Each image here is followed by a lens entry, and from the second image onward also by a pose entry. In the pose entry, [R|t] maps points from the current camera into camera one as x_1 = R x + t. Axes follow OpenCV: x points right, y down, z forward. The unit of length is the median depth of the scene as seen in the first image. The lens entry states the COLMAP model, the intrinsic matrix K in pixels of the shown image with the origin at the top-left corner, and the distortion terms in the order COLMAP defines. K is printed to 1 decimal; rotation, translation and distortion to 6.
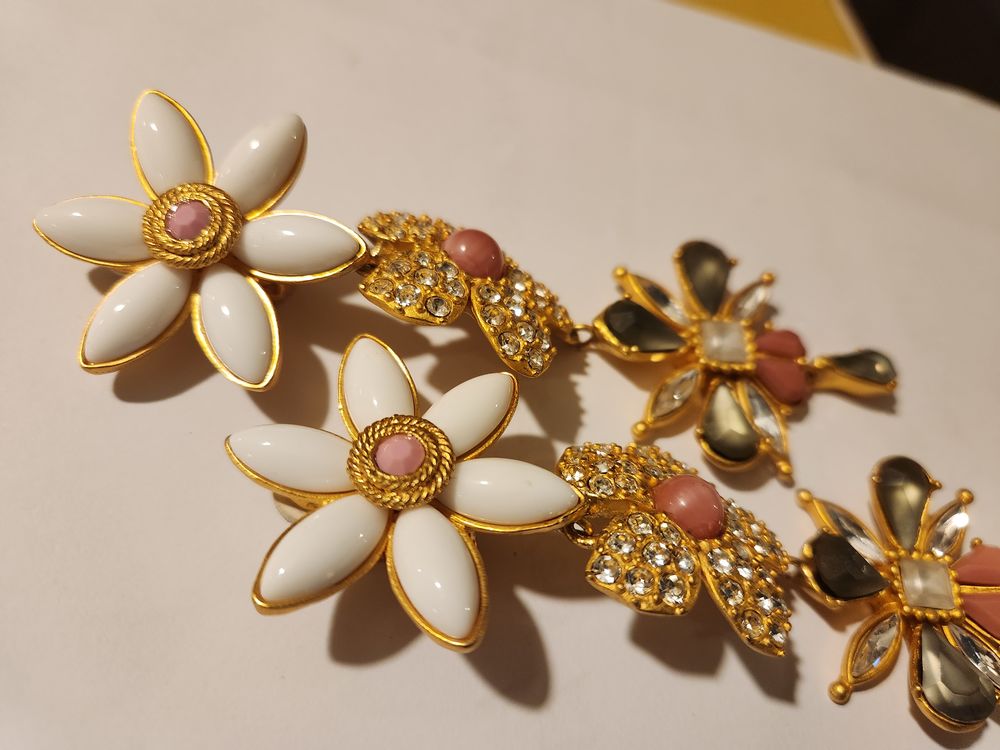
lens RADIAL K [[749.7, 0, 500.0], [0, 749.7, 375.0], [0, 0, 1]] dist [-0.032899, 0.001100]
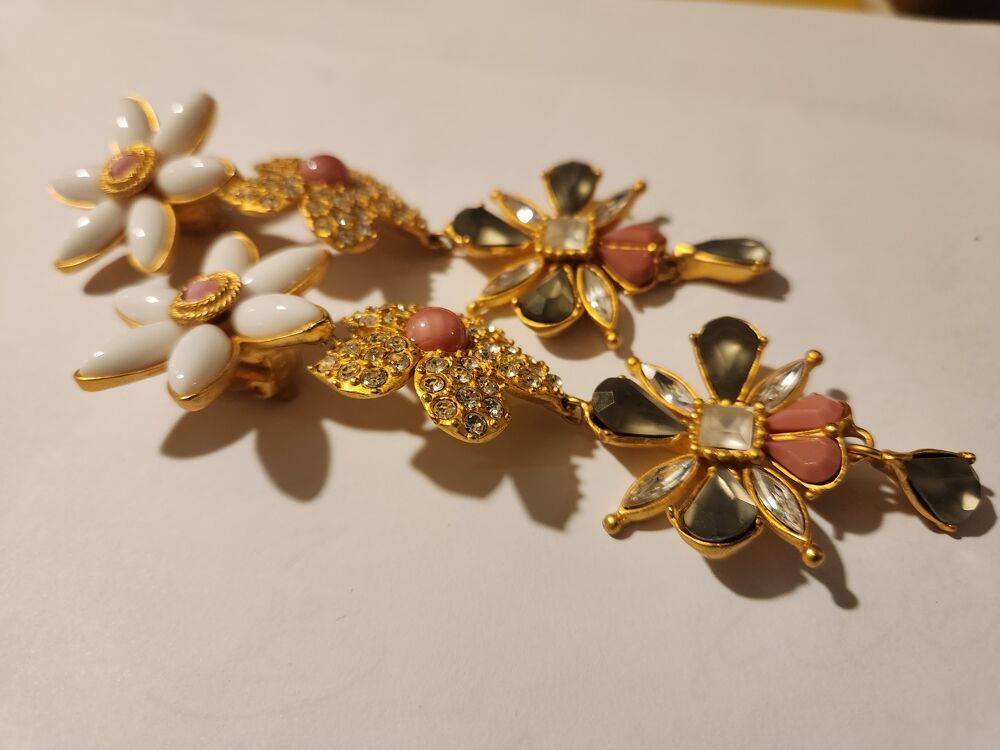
lens RADIAL K [[749.7, 0, 500.0], [0, 749.7, 375.0], [0, 0, 1]] dist [-0.032899, 0.001100]
pose [[0.933891, -0.060001, -0.352489, 0.666521], [0.006062, 0.988335, -0.152173, 0.371494], [0.357508, 0.139977, 0.923361, -0.020359]]
